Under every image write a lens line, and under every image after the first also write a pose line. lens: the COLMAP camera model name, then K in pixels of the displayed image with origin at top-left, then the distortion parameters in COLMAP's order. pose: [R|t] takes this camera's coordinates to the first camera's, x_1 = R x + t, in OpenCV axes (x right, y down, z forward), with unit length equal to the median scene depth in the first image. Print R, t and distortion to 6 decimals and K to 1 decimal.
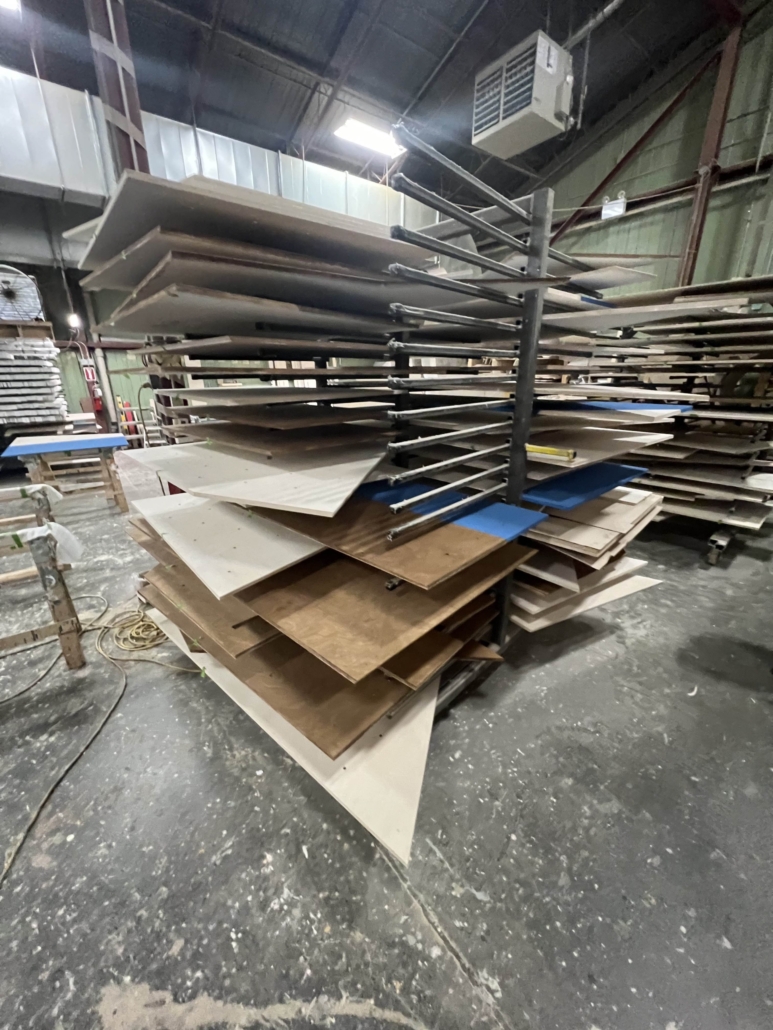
lens RADIAL K [[410.4, 0, 385.6], [0, 410.4, 515.6], [0, 0, 1]] dist [-0.002431, -0.000192]
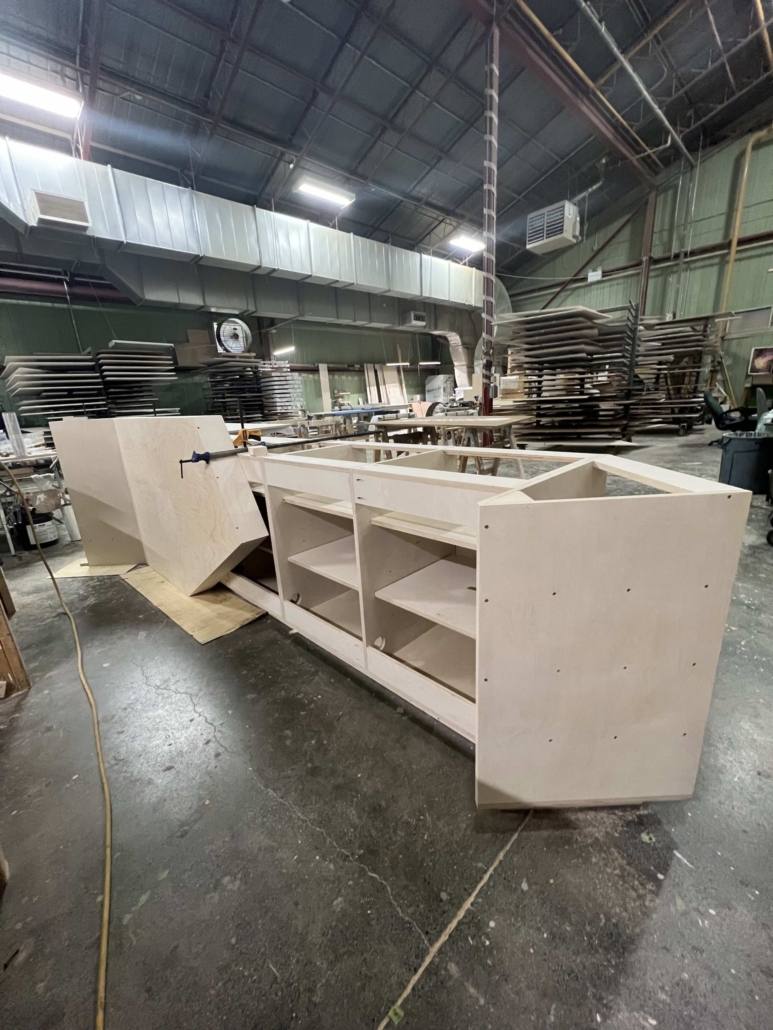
lens RADIAL K [[410.4, 0, 387.3], [0, 410.4, 515.6], [0, 0, 1]] dist [-0.002431, -0.000192]
pose [[0.991922, -0.078582, 0.099576, -0.635850], [0.084554, 0.994773, -0.057239, 0.311090], [-0.094558, 0.065197, 0.993382, -0.635975]]
